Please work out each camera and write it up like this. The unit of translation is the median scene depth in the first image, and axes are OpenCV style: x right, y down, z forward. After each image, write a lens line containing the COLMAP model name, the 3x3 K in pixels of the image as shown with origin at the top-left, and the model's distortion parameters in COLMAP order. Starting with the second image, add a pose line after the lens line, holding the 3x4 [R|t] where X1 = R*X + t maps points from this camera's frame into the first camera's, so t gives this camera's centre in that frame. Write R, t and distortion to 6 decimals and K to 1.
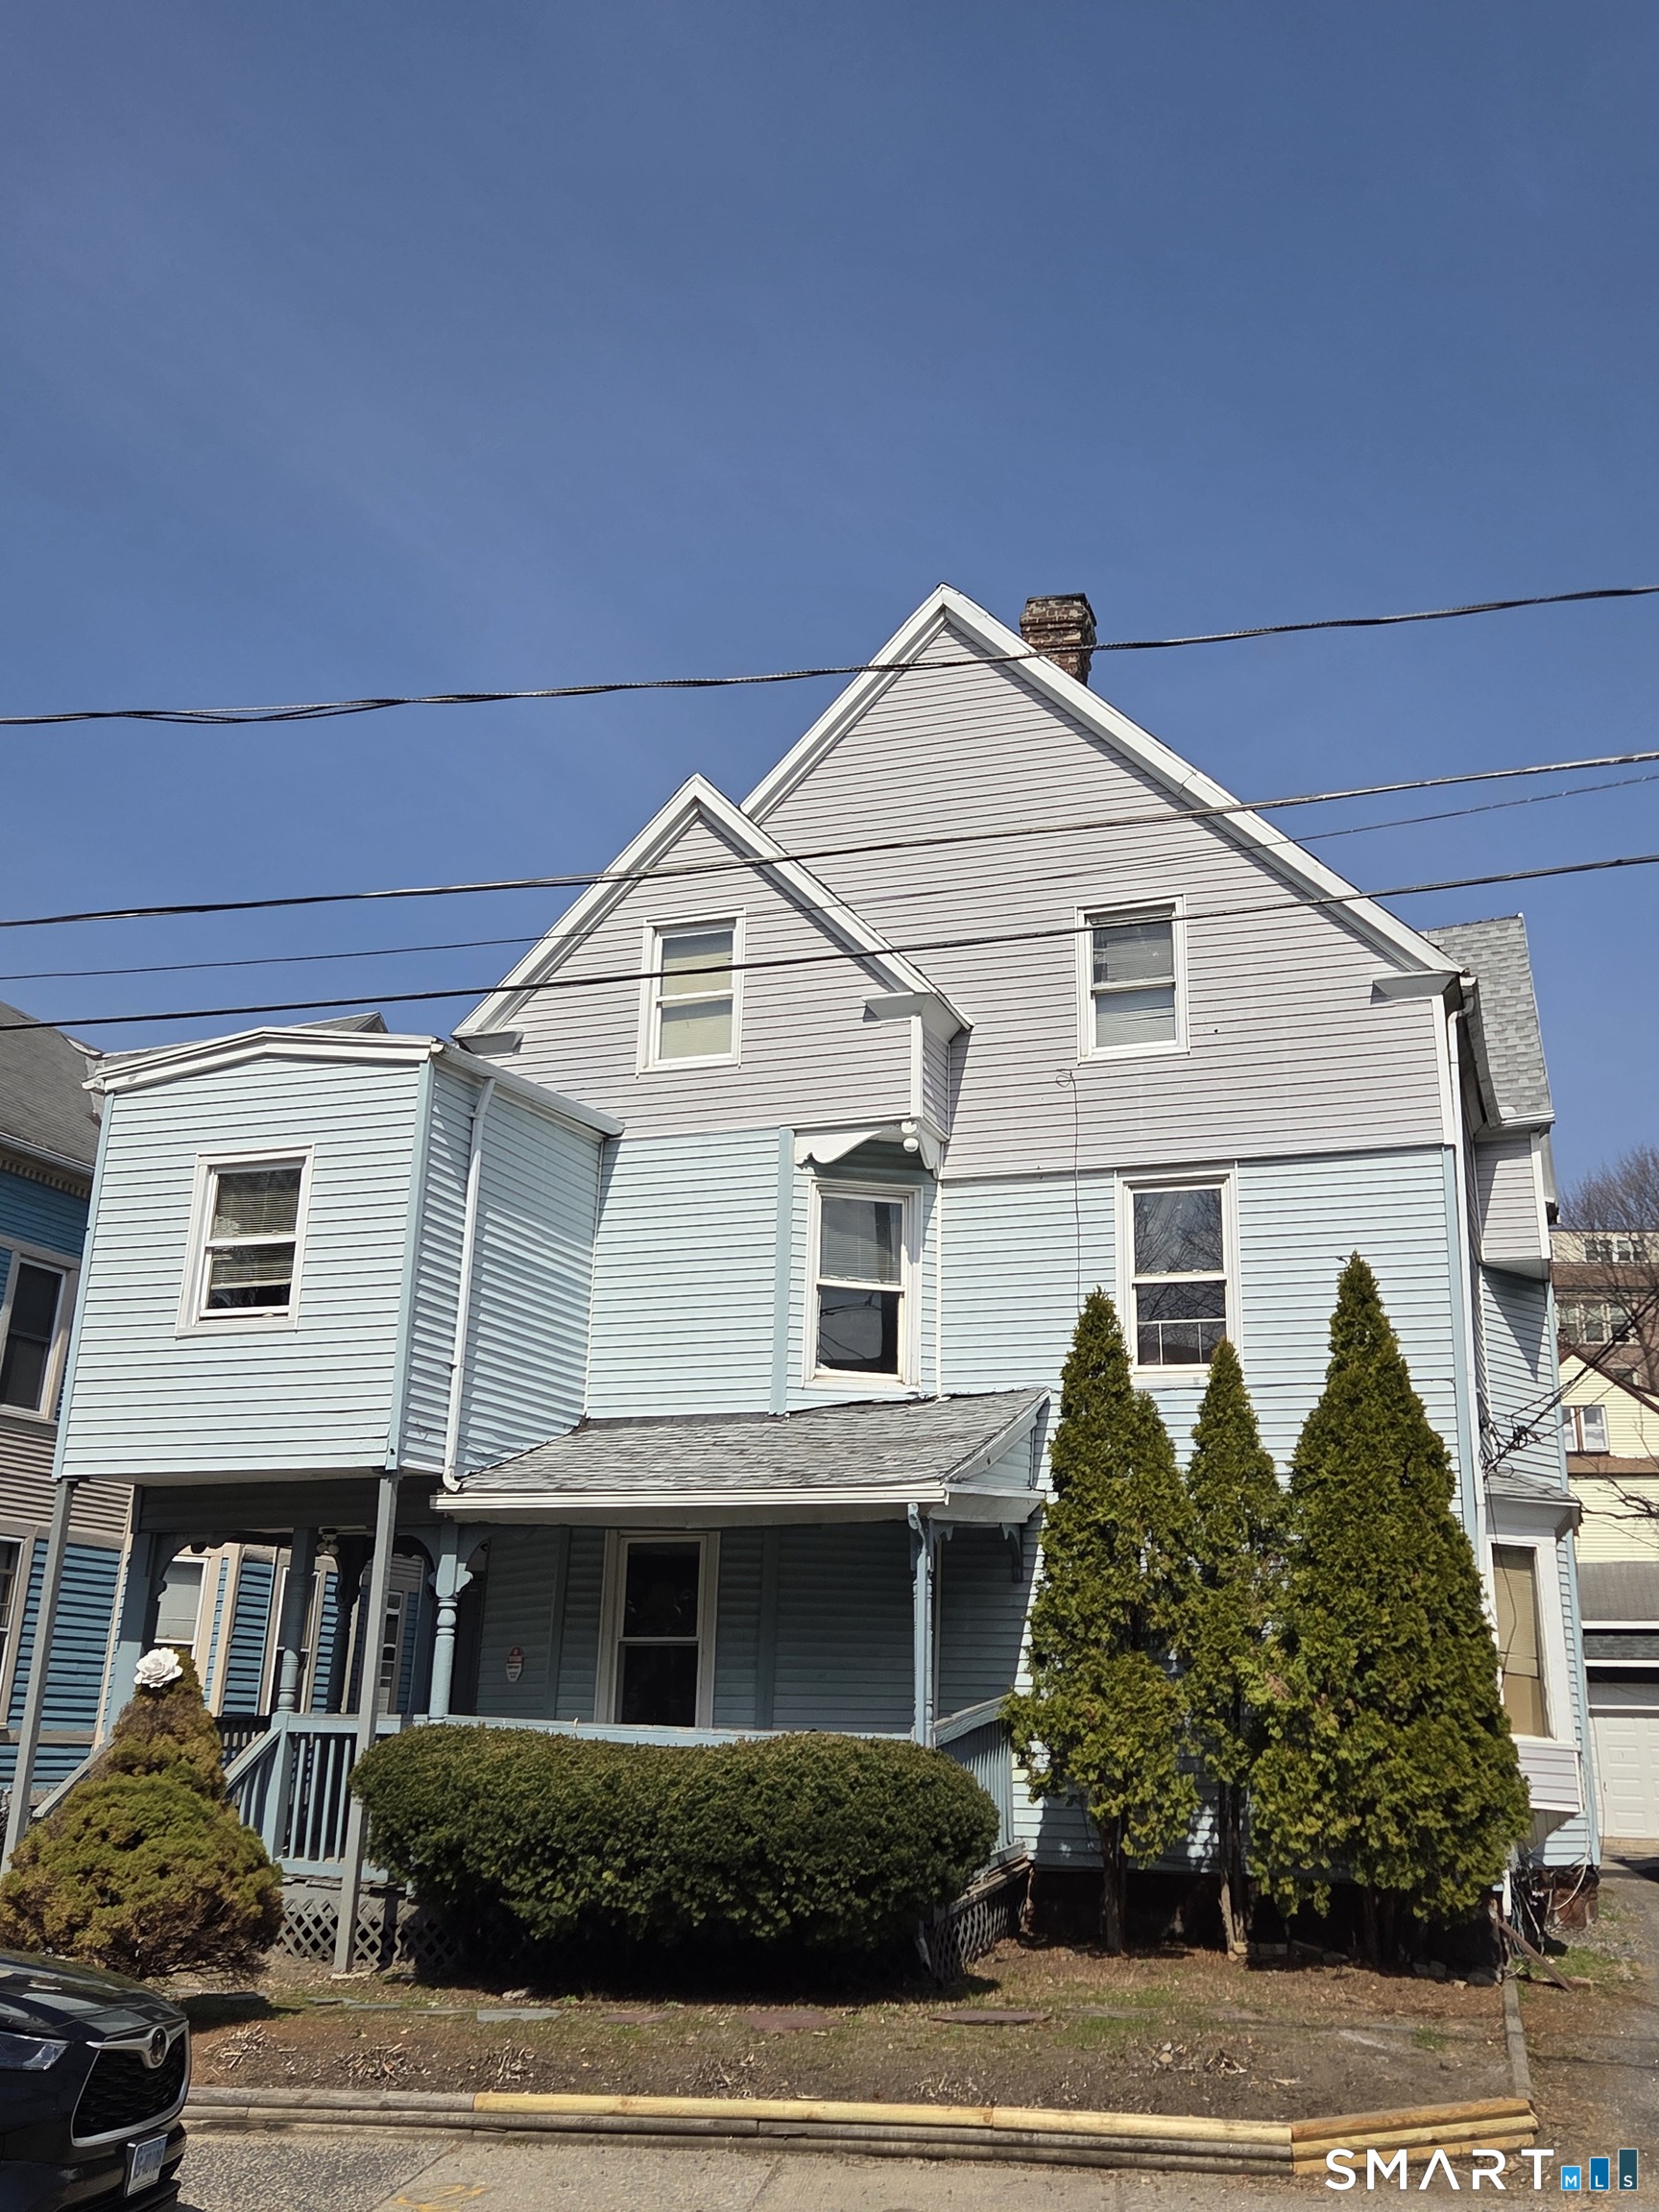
lens RADIAL K [[1990.5, 0, 831.7], [0, 1990.5, 1105.6], [0, 0, 1]] dist [0.053448, -0.021653]
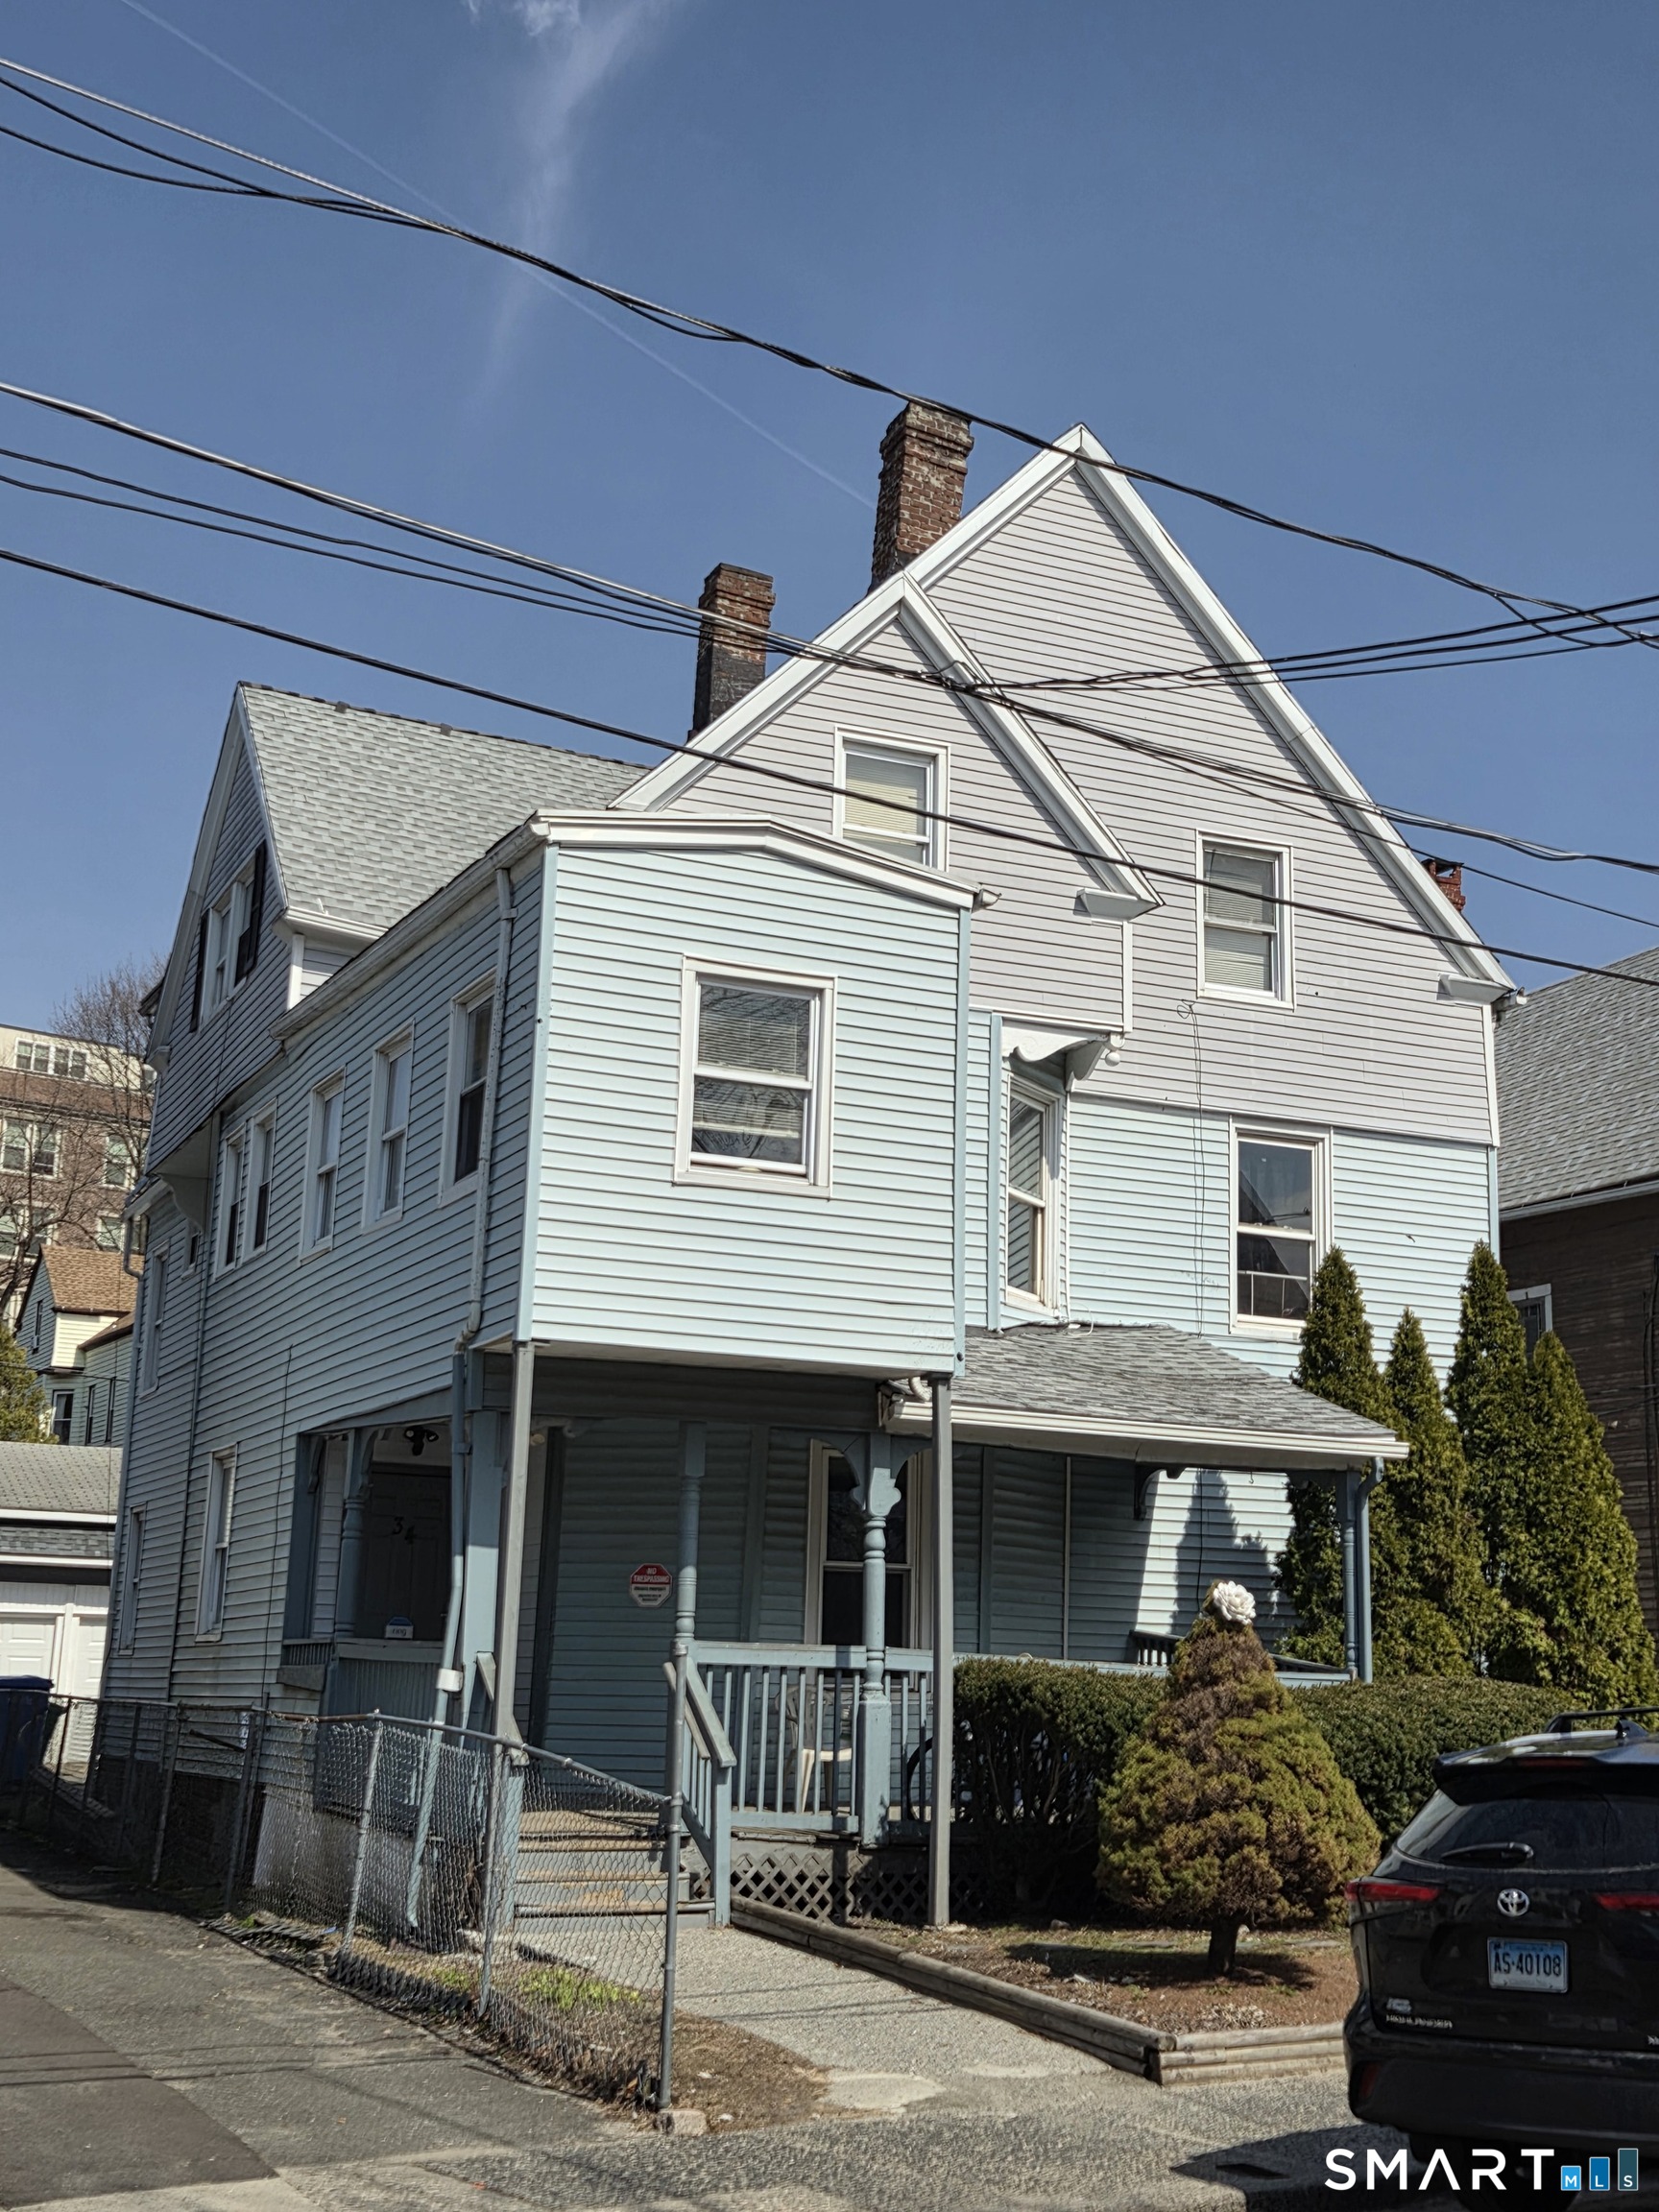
lens RADIAL K [[2655.2, 0, 832.3], [0, 2655.2, 1103.2], [0, 0, 1]] dist [0.088179, 0.000000]
pose [[0.725869, 0.147903, 0.671743, -0.905759], [-0.214509, 0.976578, 0.016772, 0.047865], [-0.653529, -0.156270, 0.740594, 0.158077]]
